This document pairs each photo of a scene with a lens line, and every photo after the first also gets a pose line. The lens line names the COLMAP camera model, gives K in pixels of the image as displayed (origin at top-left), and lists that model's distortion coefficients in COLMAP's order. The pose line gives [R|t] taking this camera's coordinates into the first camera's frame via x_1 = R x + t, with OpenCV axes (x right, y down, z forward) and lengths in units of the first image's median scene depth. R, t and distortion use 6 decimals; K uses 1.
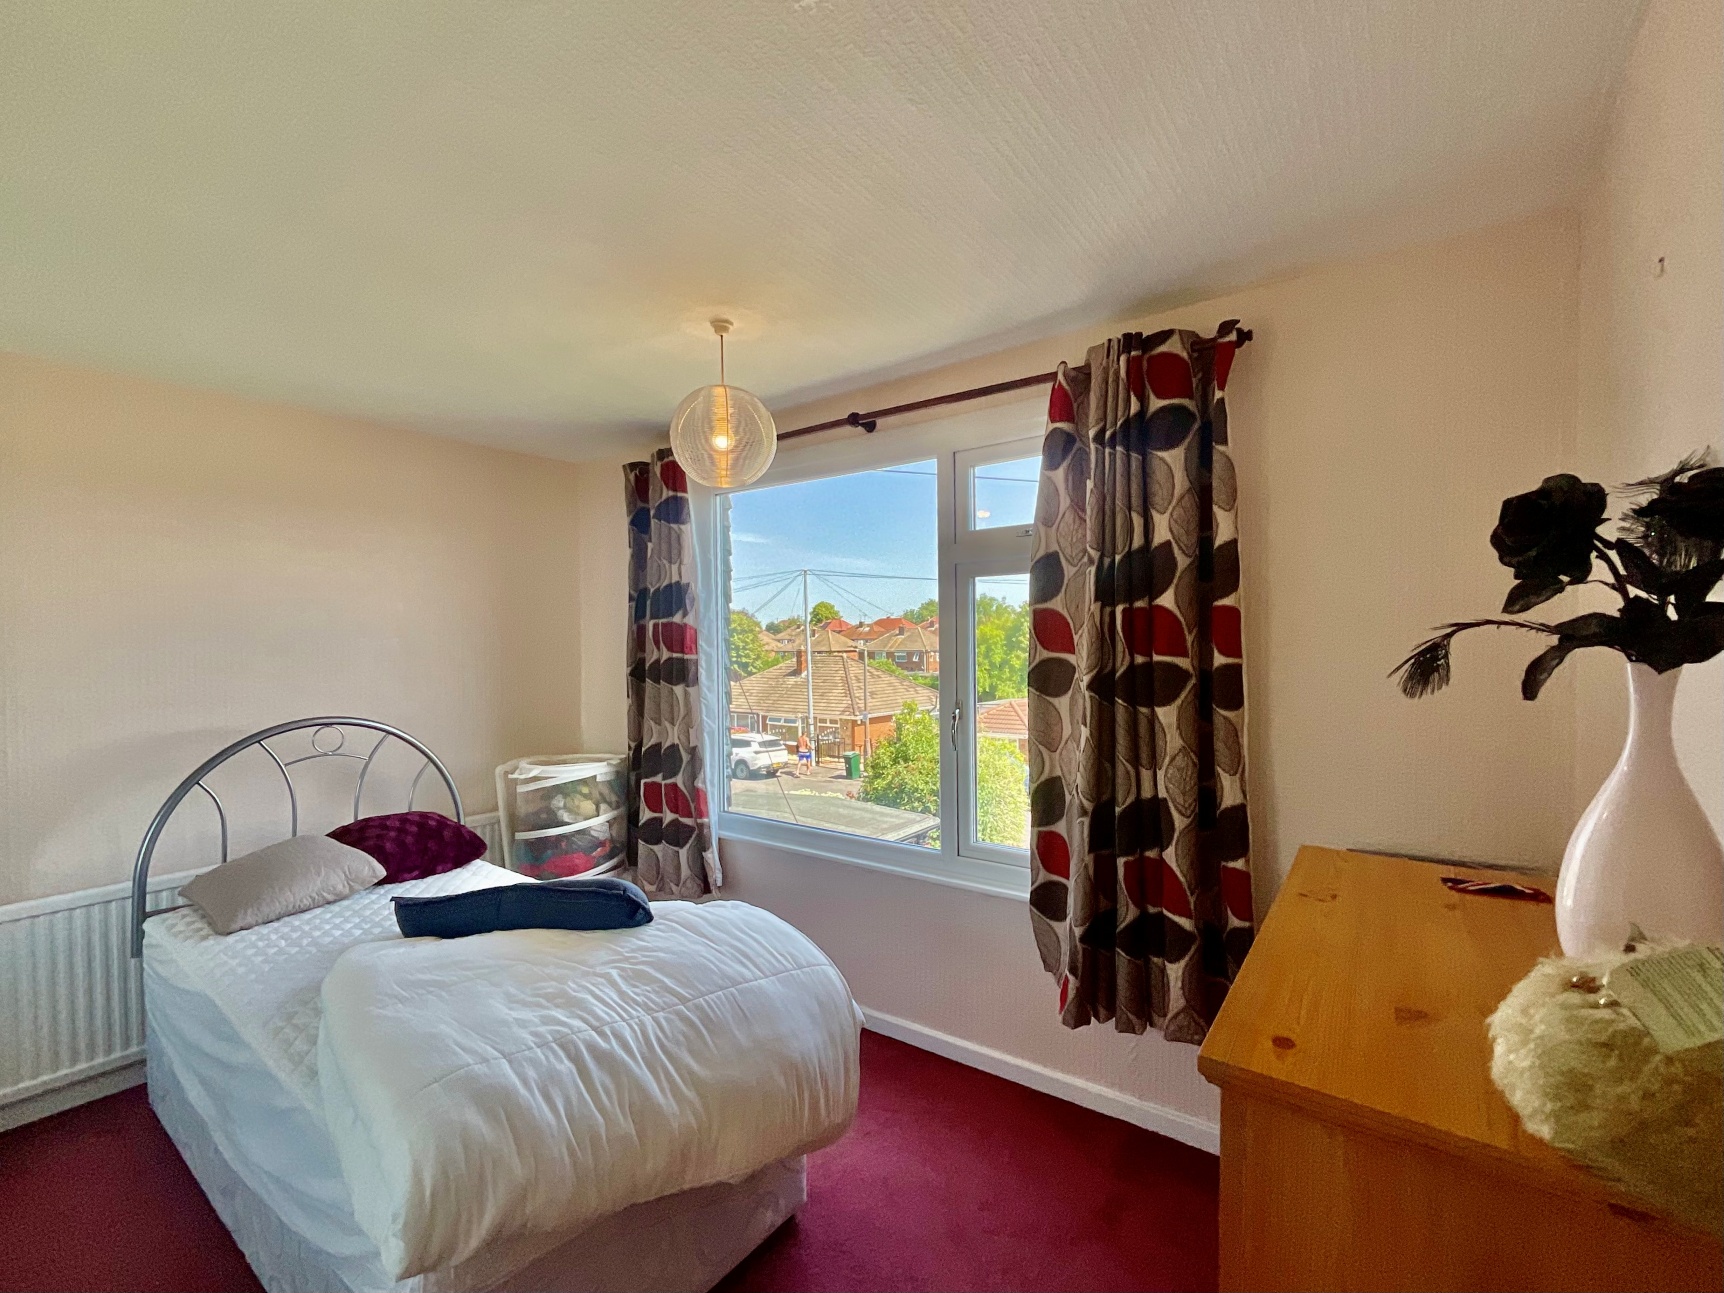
lens RADIAL K [[696.5, 0, 856.3], [0, 696.5, 651.3], [0, 0, 1]] dist [0.001566, -0.001600]
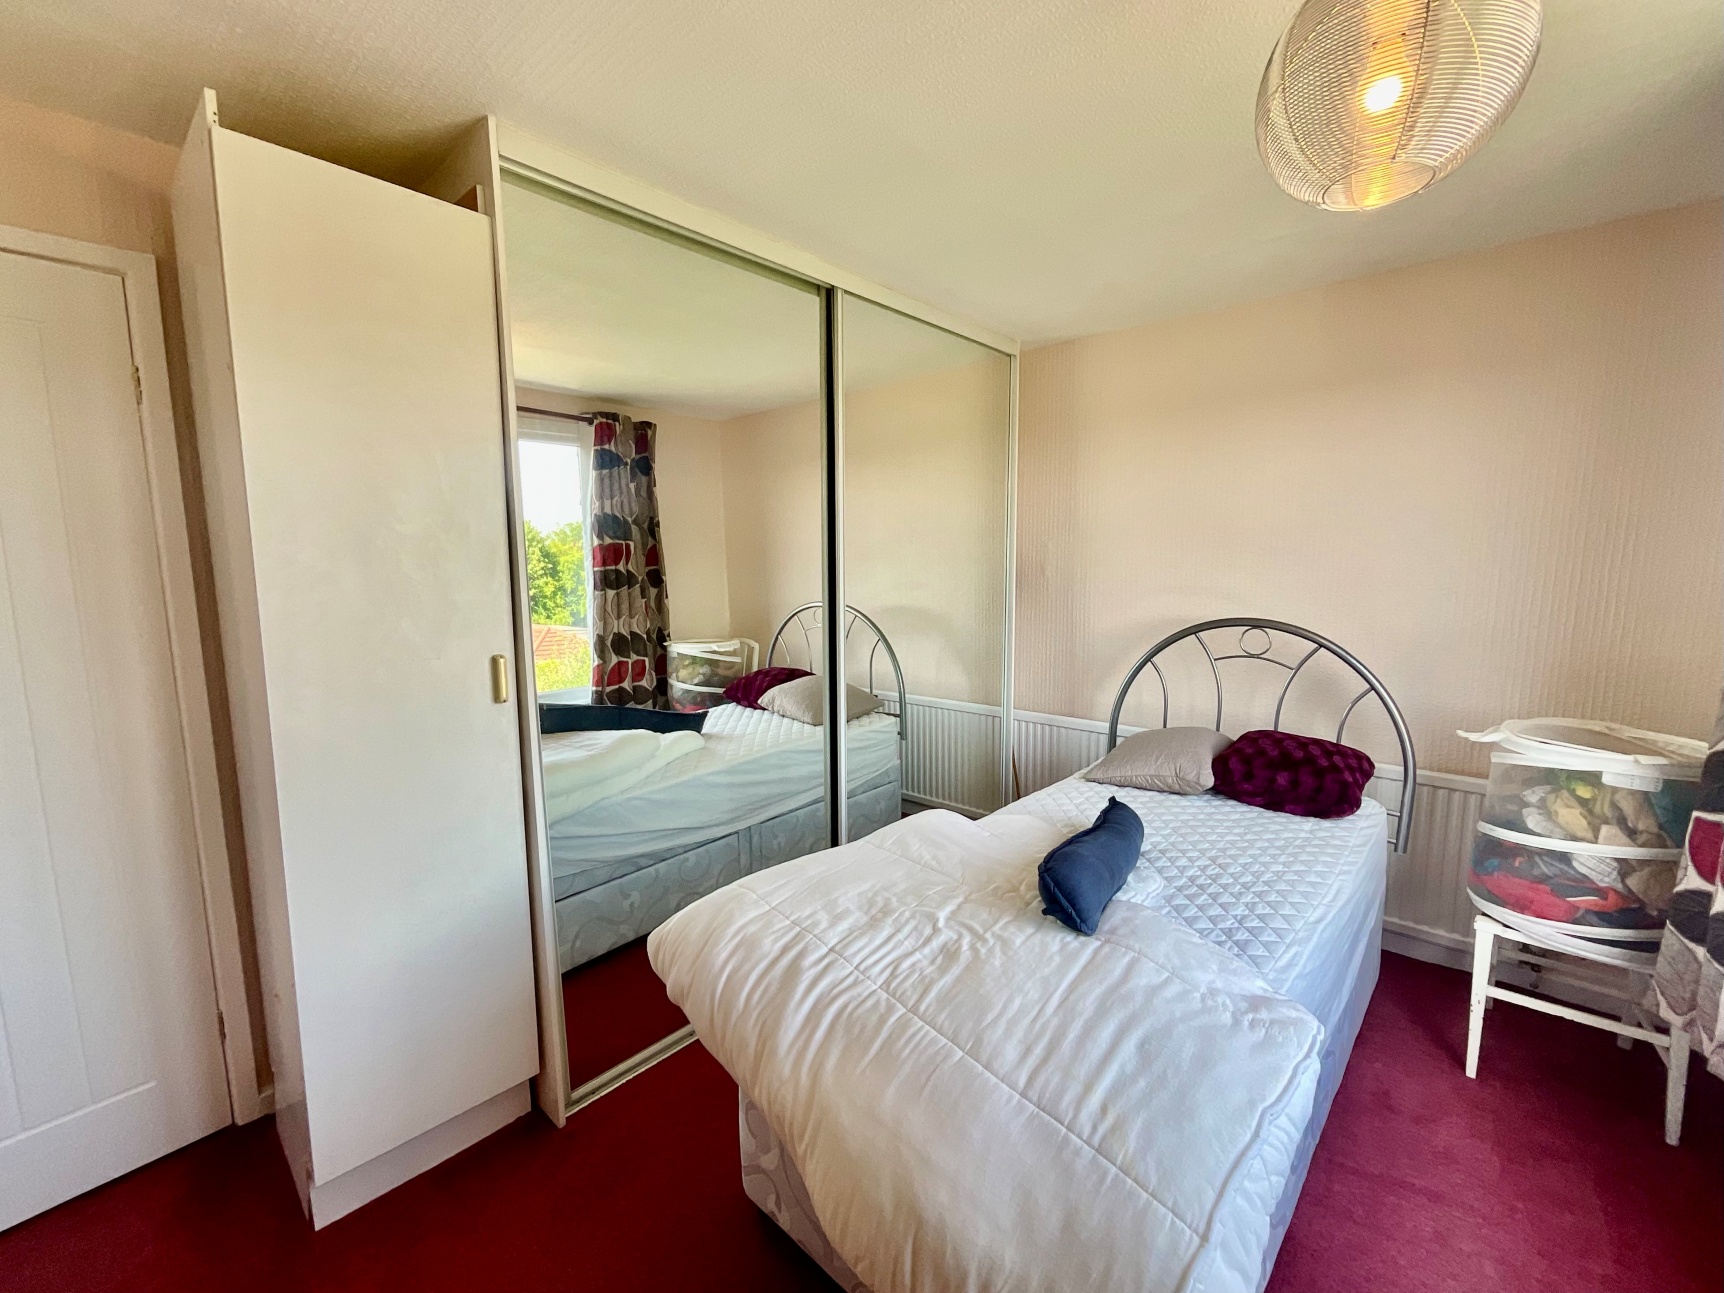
lens RADIAL K [[696.5, 0, 849.7], [0, 696.5, 641.2], [0, 0, 1]] dist [0.001566, -0.001600]
pose [[-0.021964, 0.131911, -0.991018, 0.192855], [-0.011267, 0.991162, 0.132179, 0.003064], [0.999695, 0.014069, -0.020284, 0.400645]]
